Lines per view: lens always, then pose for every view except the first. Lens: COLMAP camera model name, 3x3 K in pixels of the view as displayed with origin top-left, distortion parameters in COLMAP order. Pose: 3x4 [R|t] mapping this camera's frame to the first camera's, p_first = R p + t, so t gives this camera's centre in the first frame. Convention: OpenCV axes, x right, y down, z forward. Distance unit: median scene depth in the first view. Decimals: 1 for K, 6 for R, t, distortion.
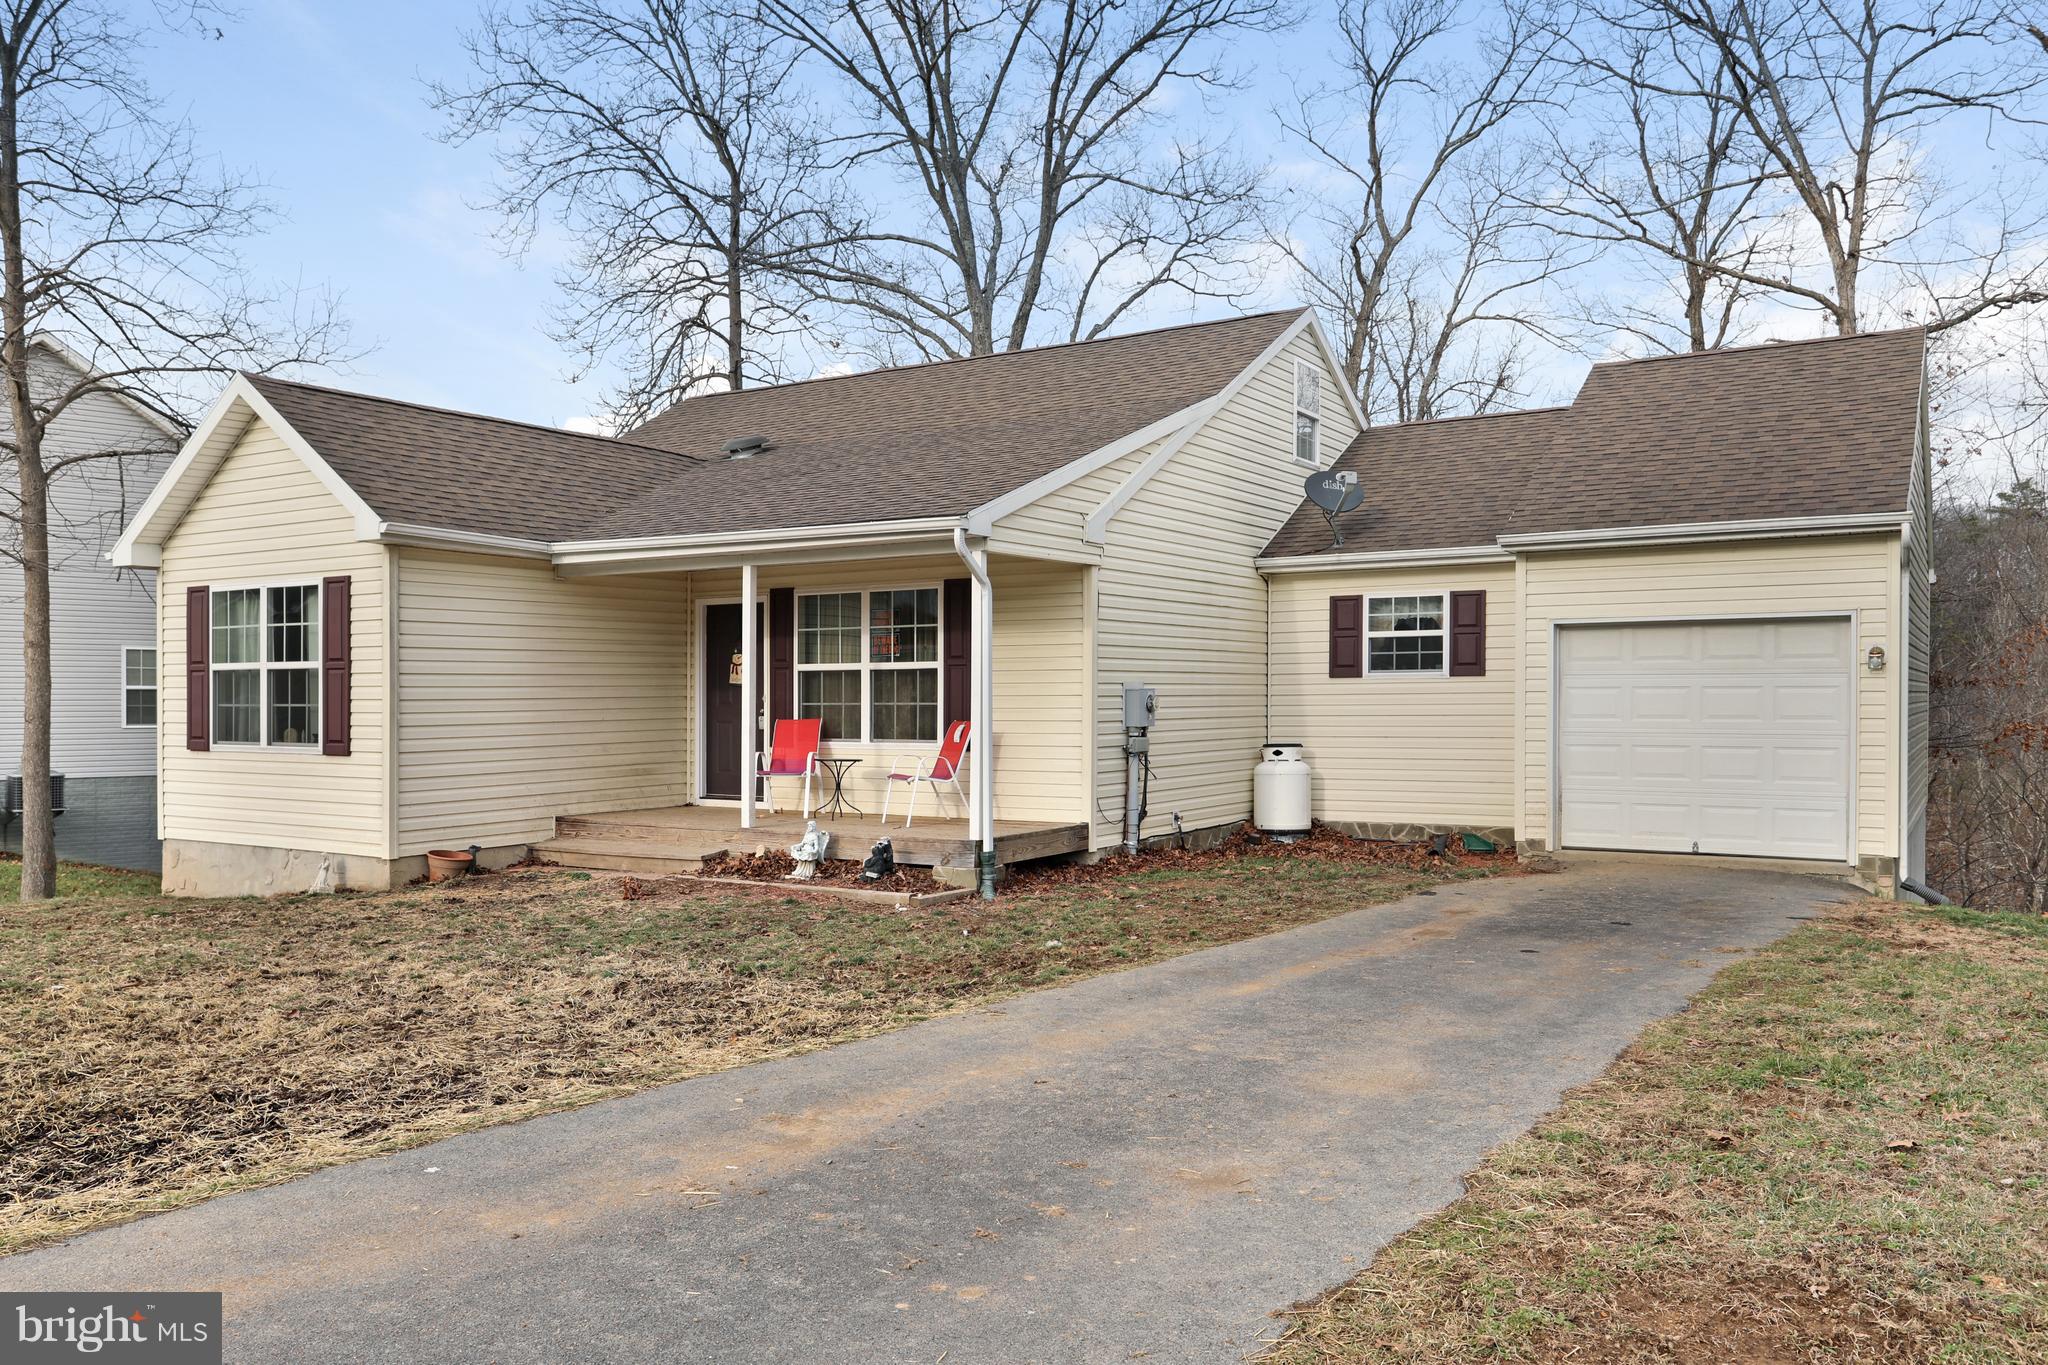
lens RADIAL K [[1569.3, 0, 1010.1], [0, 1569.3, 718.7], [0, 0, 1]] dist [-0.002017, -0.002757]
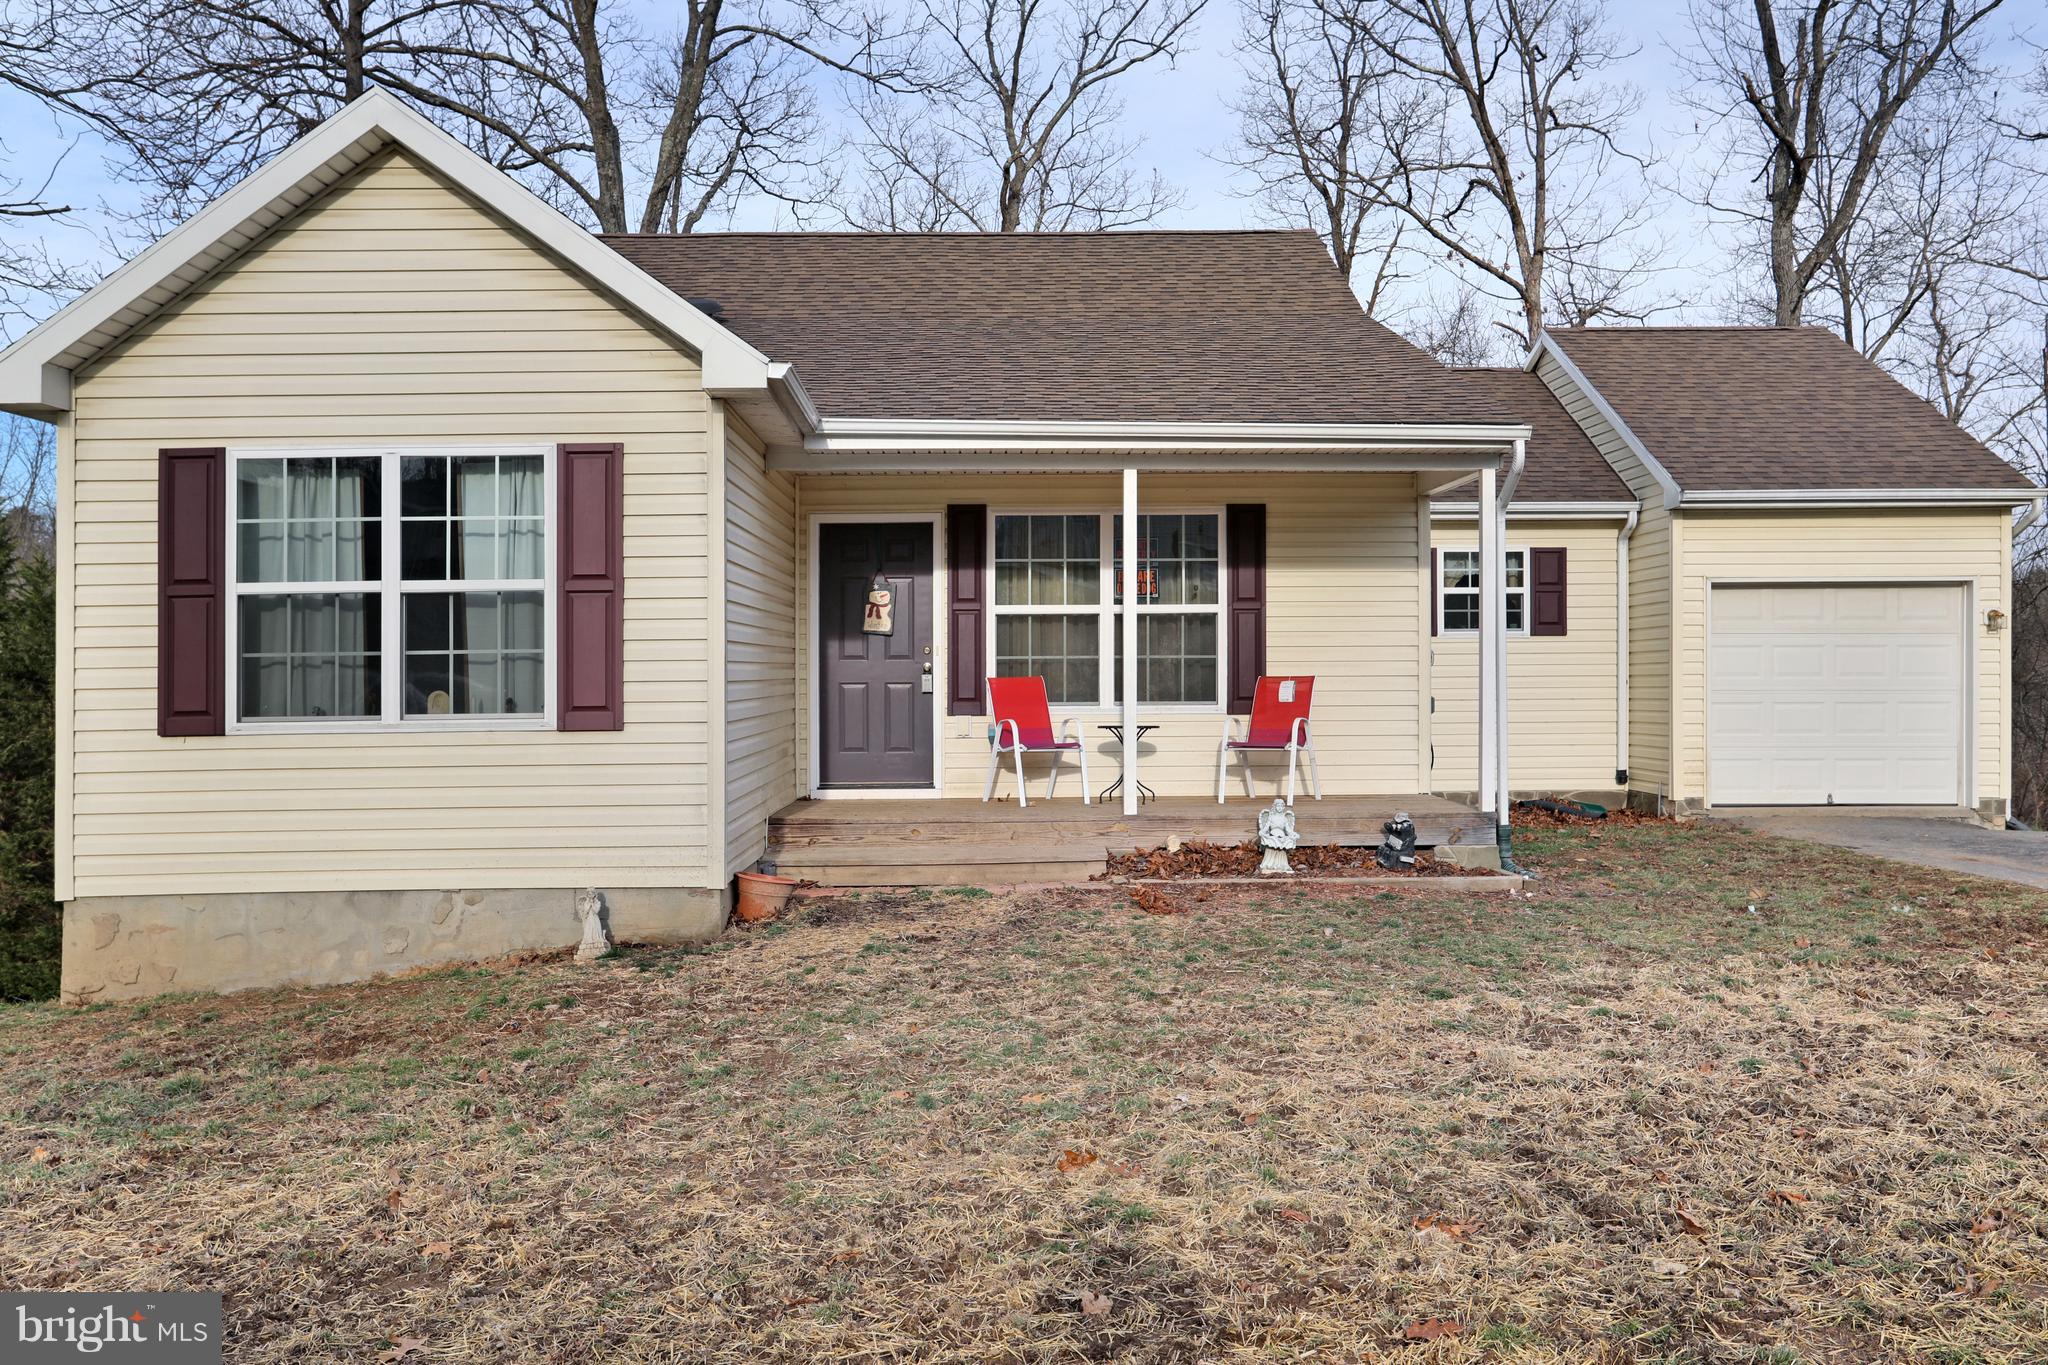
lens RADIAL K [[1774.8, 0, 981.3], [0, 1774.8, 715.1], [0, 0, 1]] dist [0.011946, 0.029370]
pose [[0.831681, -0.010086, 0.555162, -0.654539], [0.011585, 0.999933, 0.000811, 0.018008], [-0.555133, 0.005757, 0.831742, 0.306899]]
